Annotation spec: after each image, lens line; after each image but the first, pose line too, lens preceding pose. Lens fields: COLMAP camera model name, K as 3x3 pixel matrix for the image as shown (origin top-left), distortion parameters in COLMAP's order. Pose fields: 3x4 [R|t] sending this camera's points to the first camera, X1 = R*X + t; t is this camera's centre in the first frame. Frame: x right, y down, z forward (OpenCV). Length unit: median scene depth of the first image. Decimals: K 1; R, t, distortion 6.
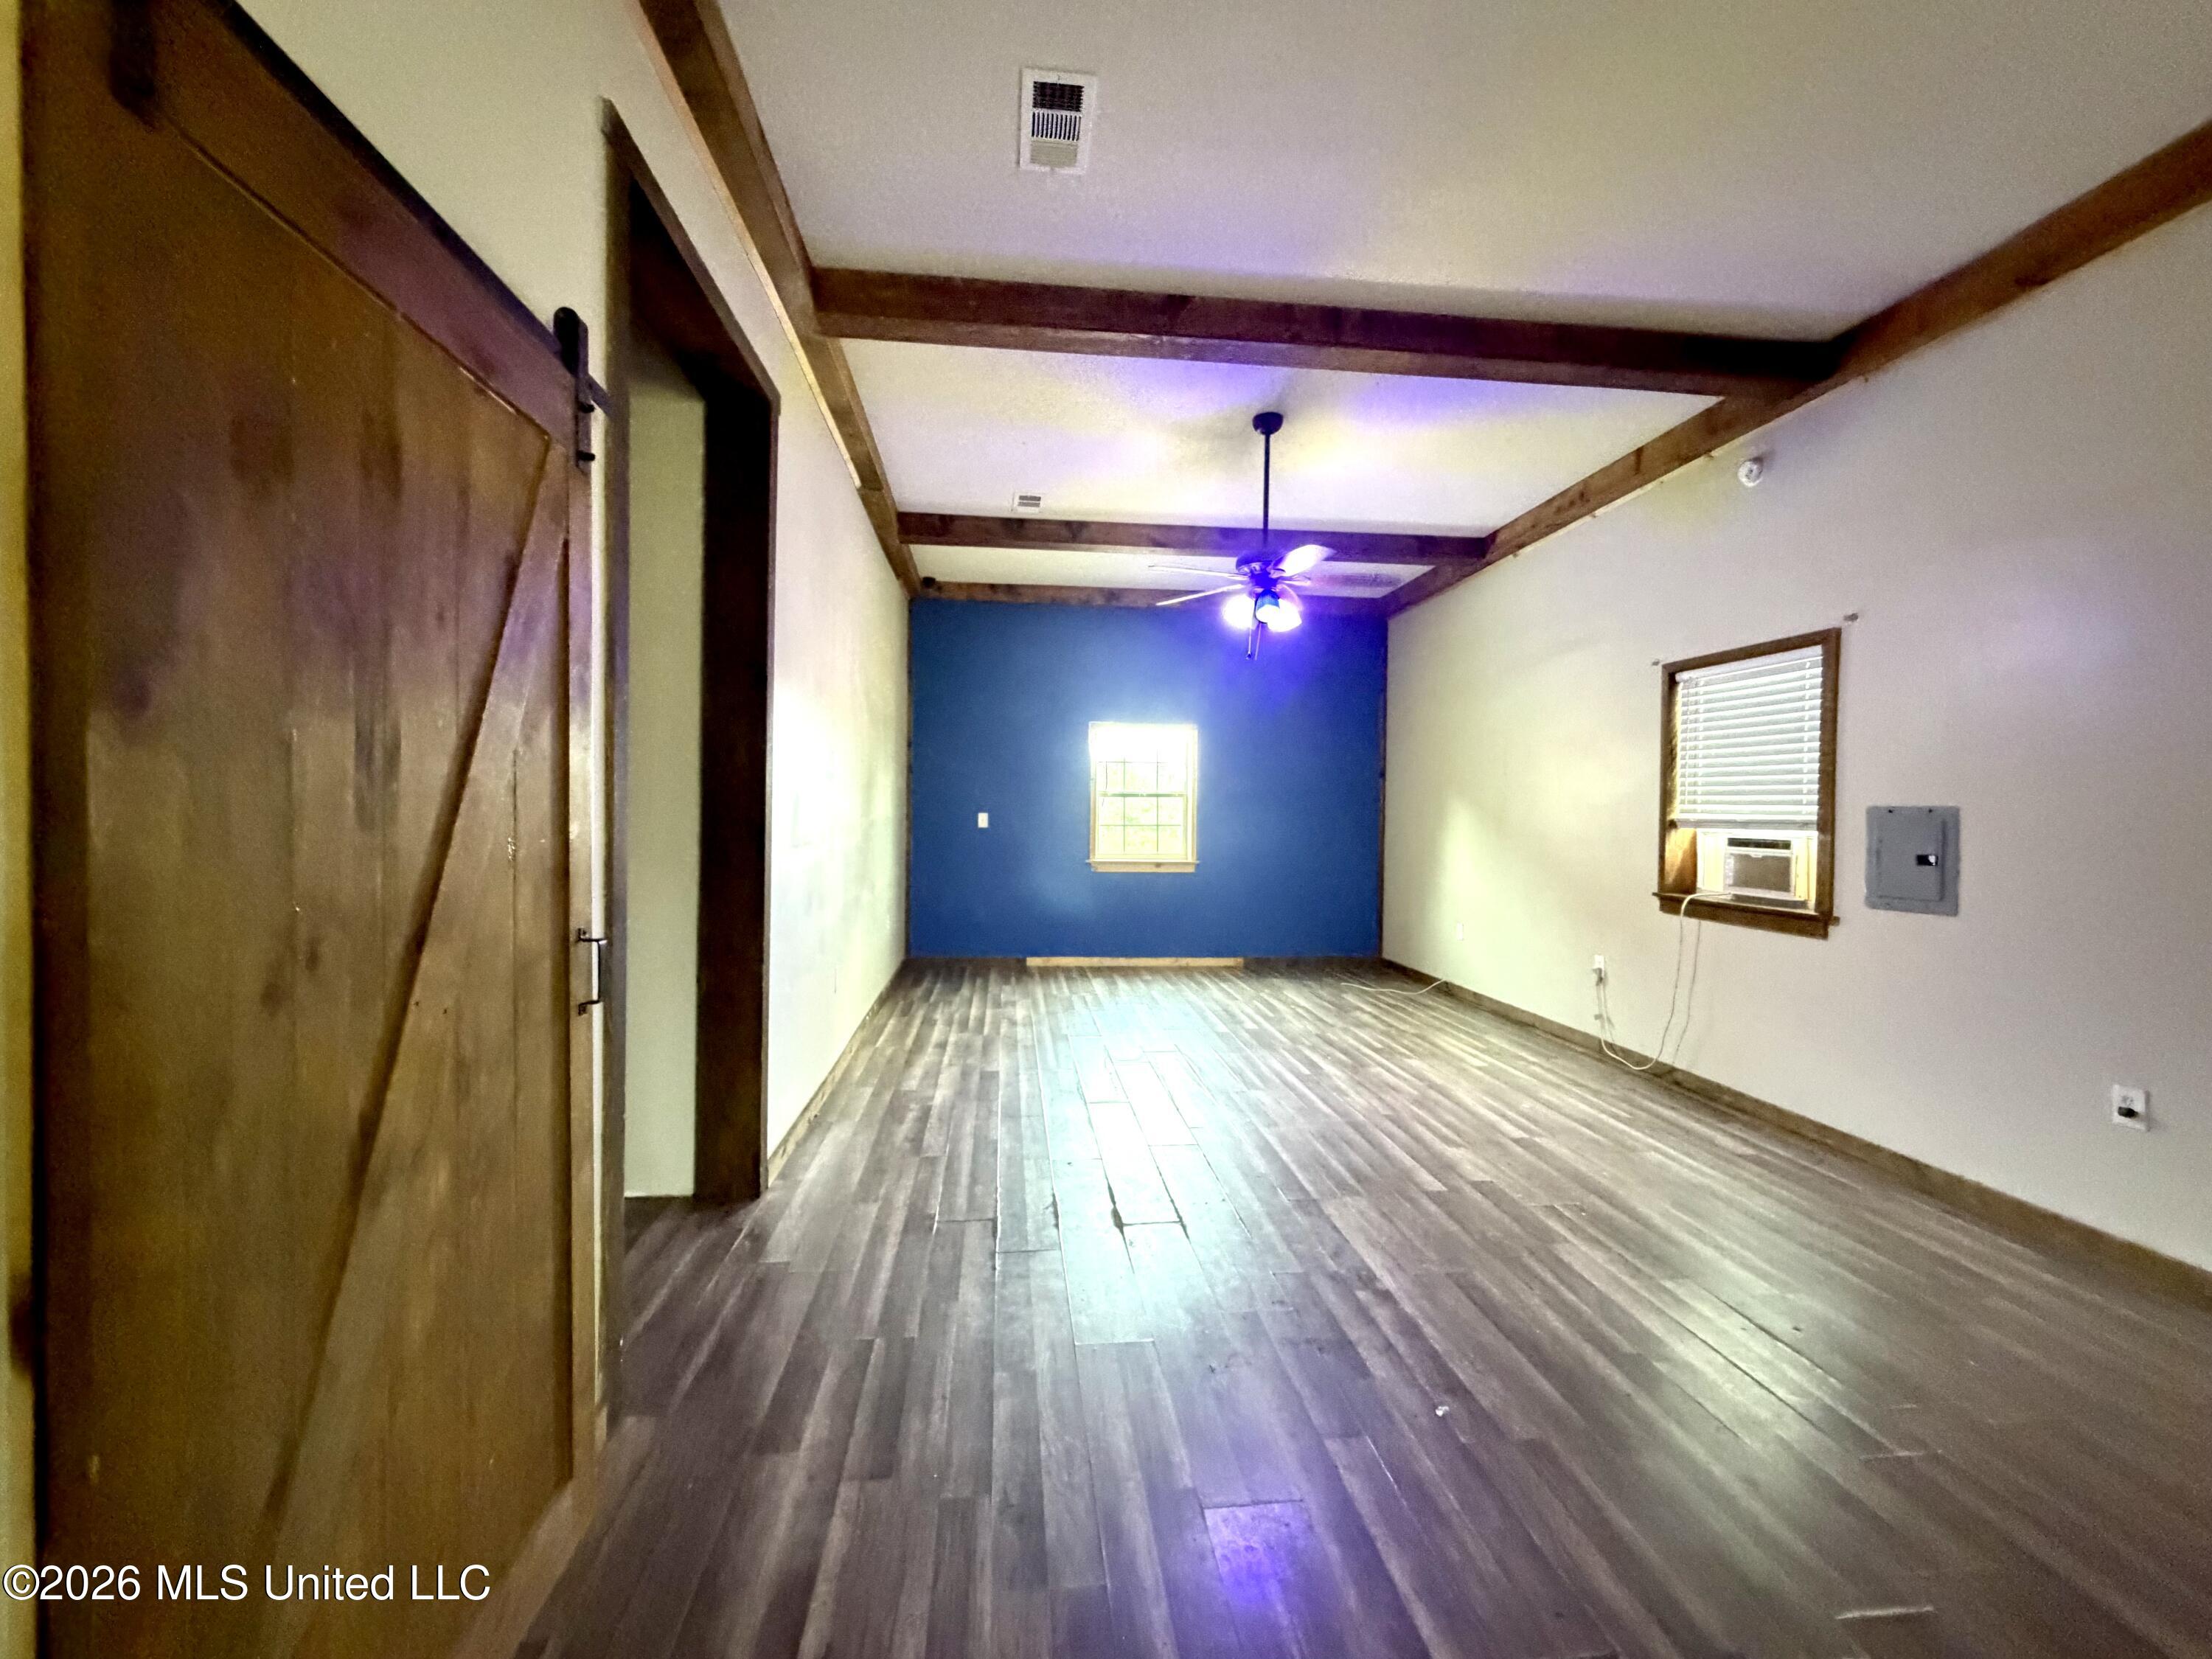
lens RADIAL K [[882.7, 0, 1107.3], [0, 882.7, 869.3], [0, 0, 1]] dist [-0.000067, -0.000037]
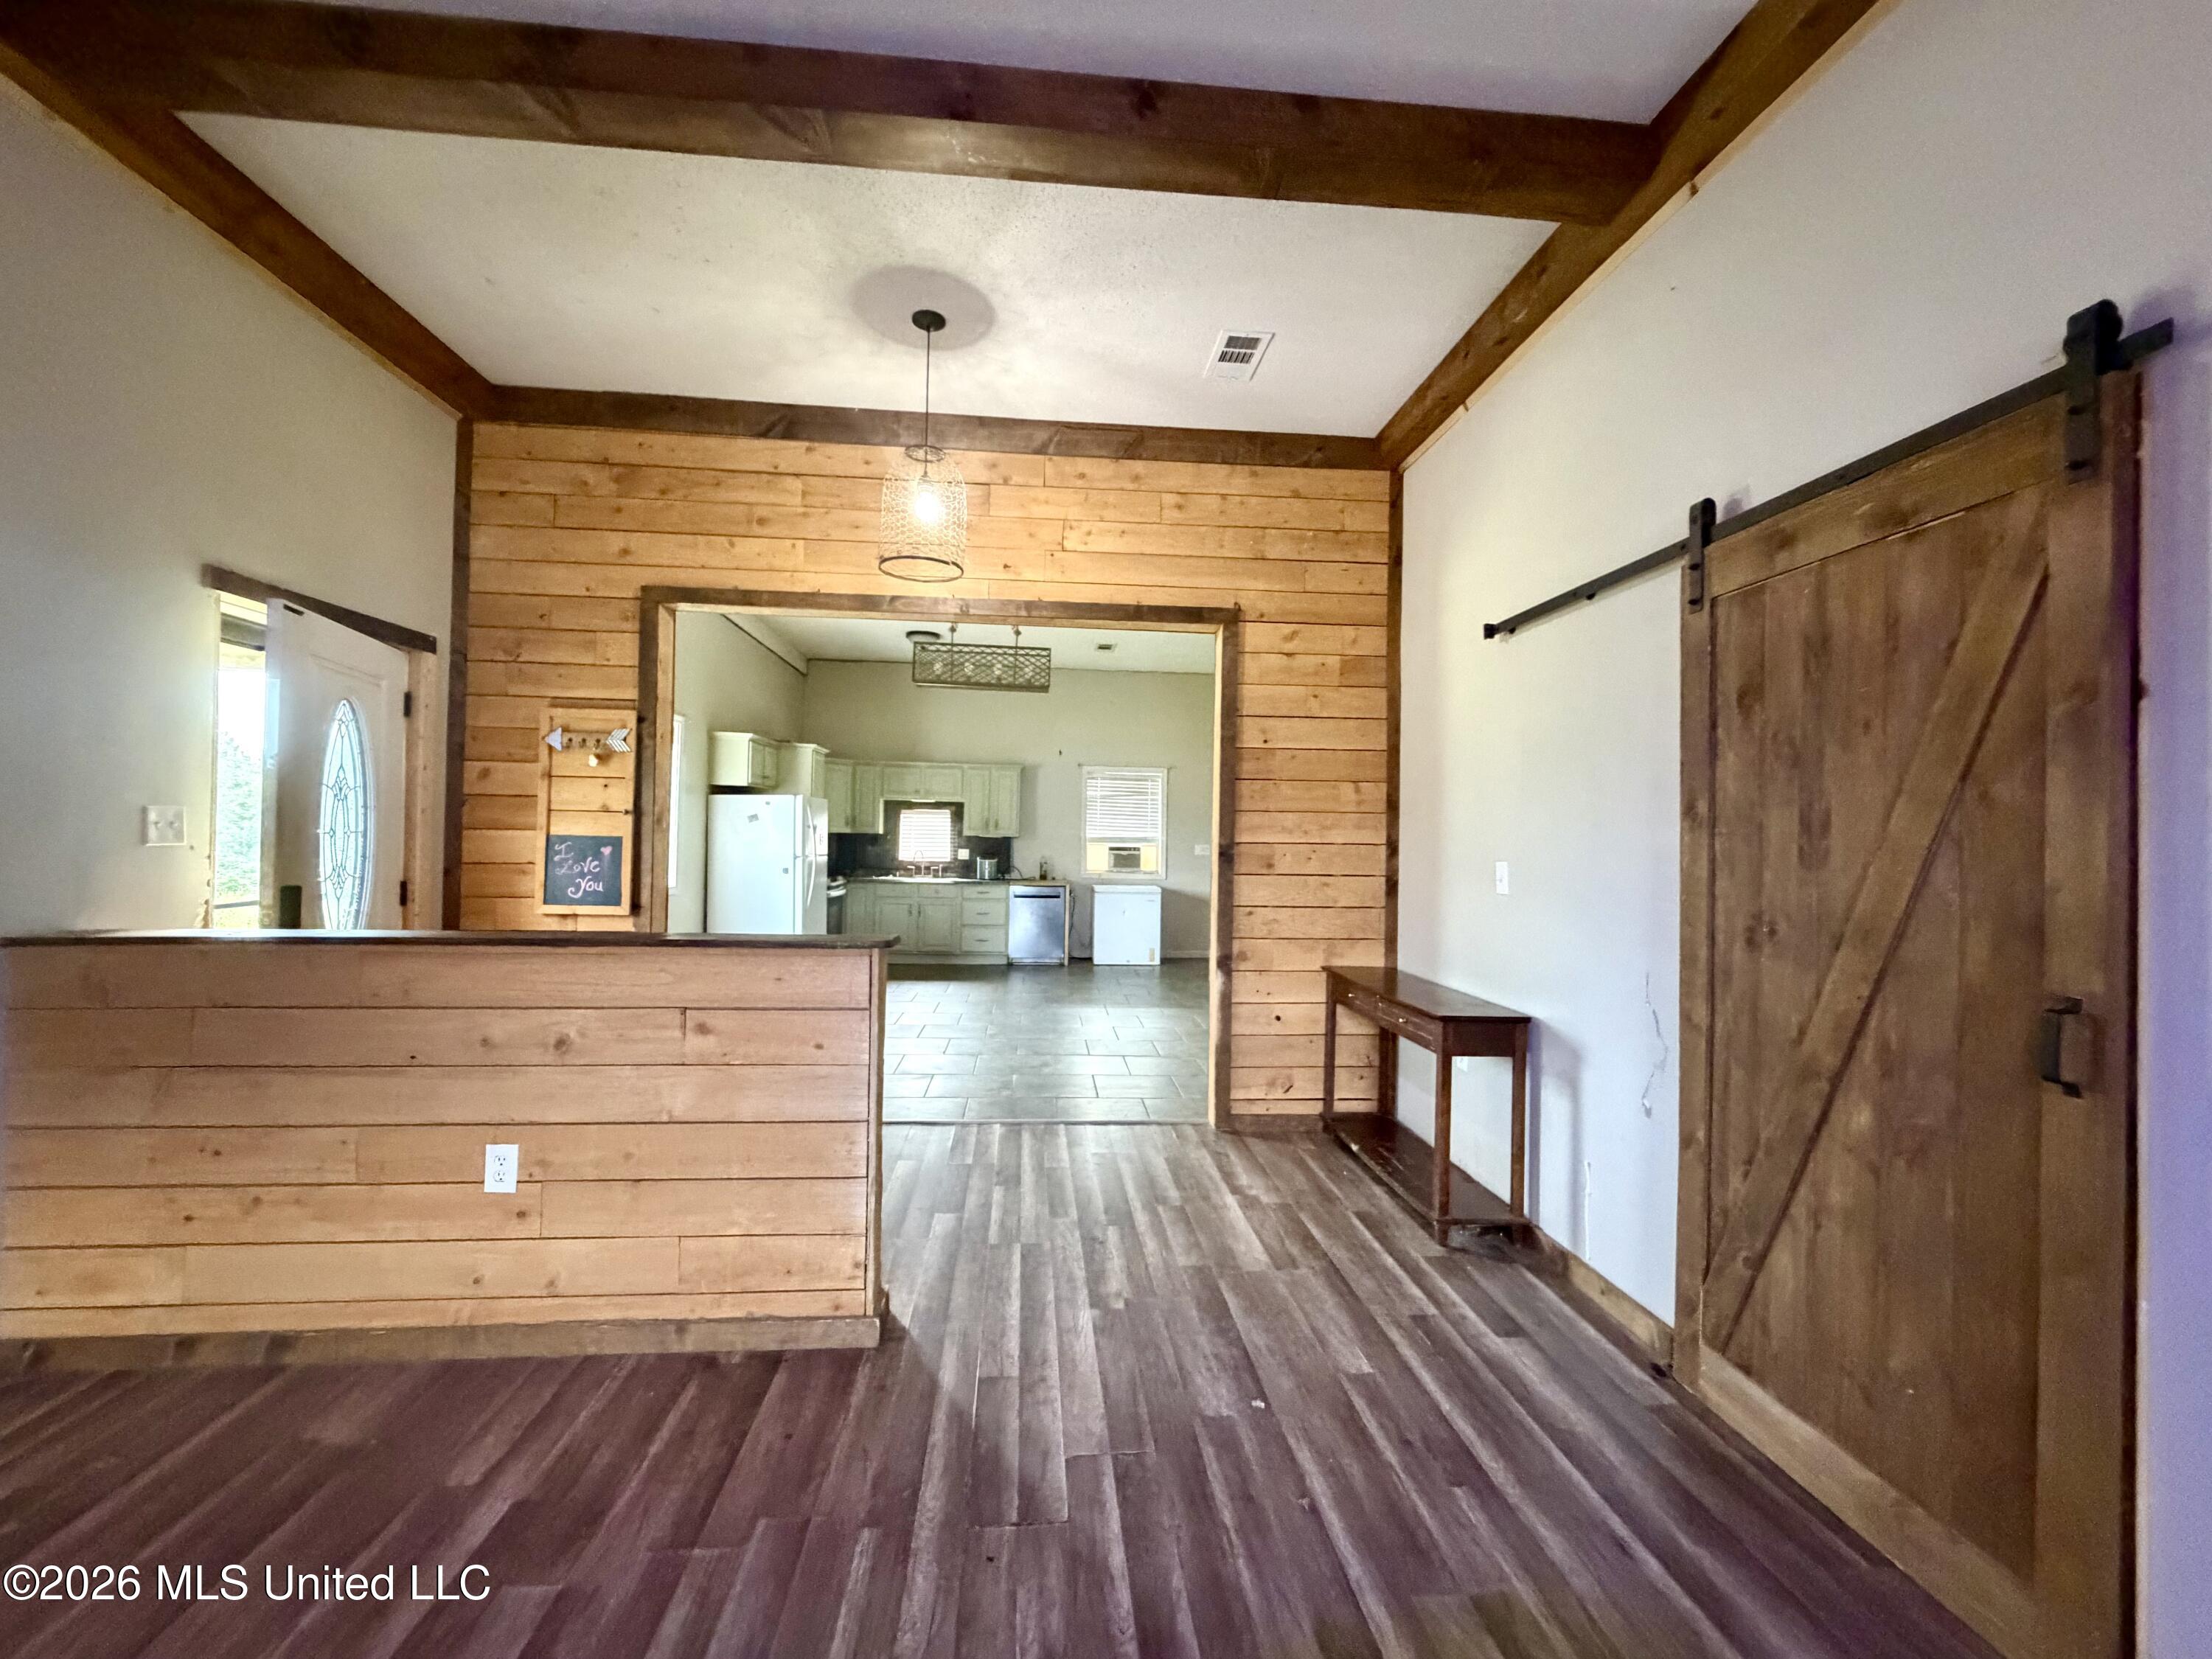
lens RADIAL K [[875.4, 0, 1100.7], [0, 875.4, 829.2], [0, 0, 1]] dist [-0.002459, -0.000450]
pose [[-0.999031, -0.031062, 0.031180, 0.154960], [-0.029355, 0.998120, 0.053795, -0.053719], [-0.032792, 0.052828, -0.998065, 0.849565]]
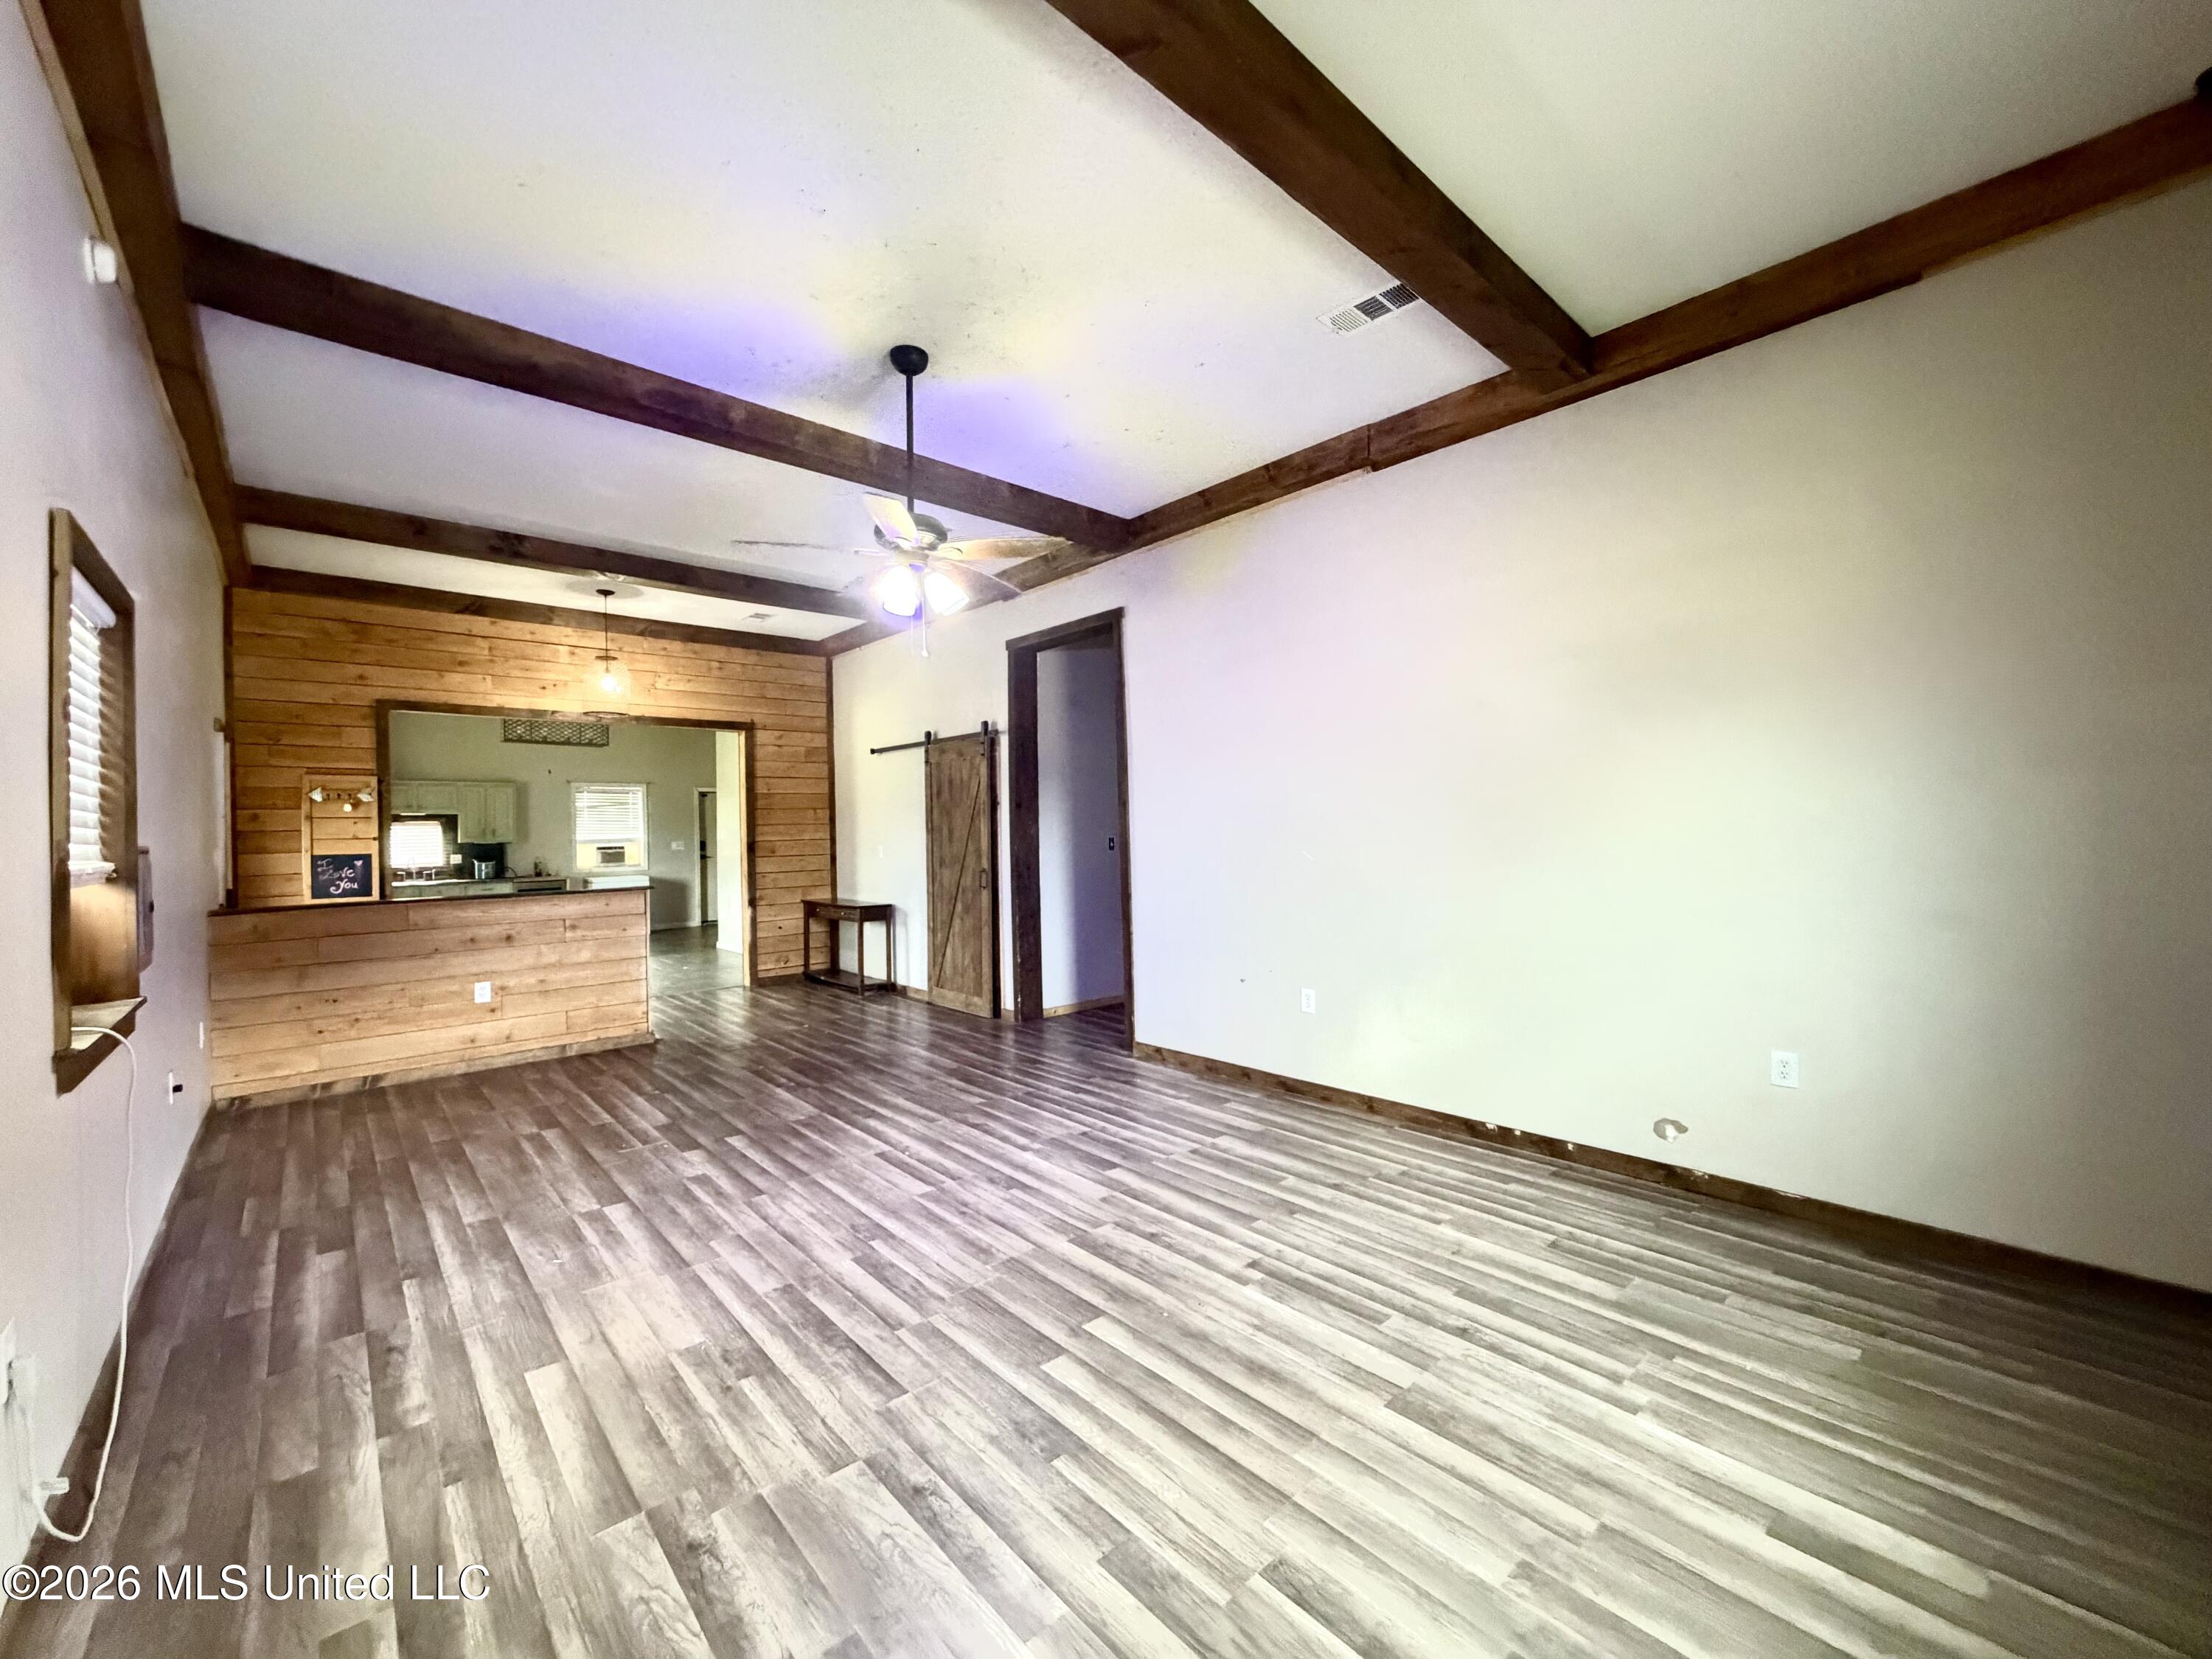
lens RADIAL K [[875.4, 0, 1100.7], [0, 875.4, 829.2], [0, 0, 1]] dist [-0.002459, -0.000450]
pose [[-0.815590, 0.003298, -0.578621, 0.598143], [-0.030143, 0.998384, 0.048179, -0.147595], [0.577845, 0.056736, -0.814172, 2.067796]]
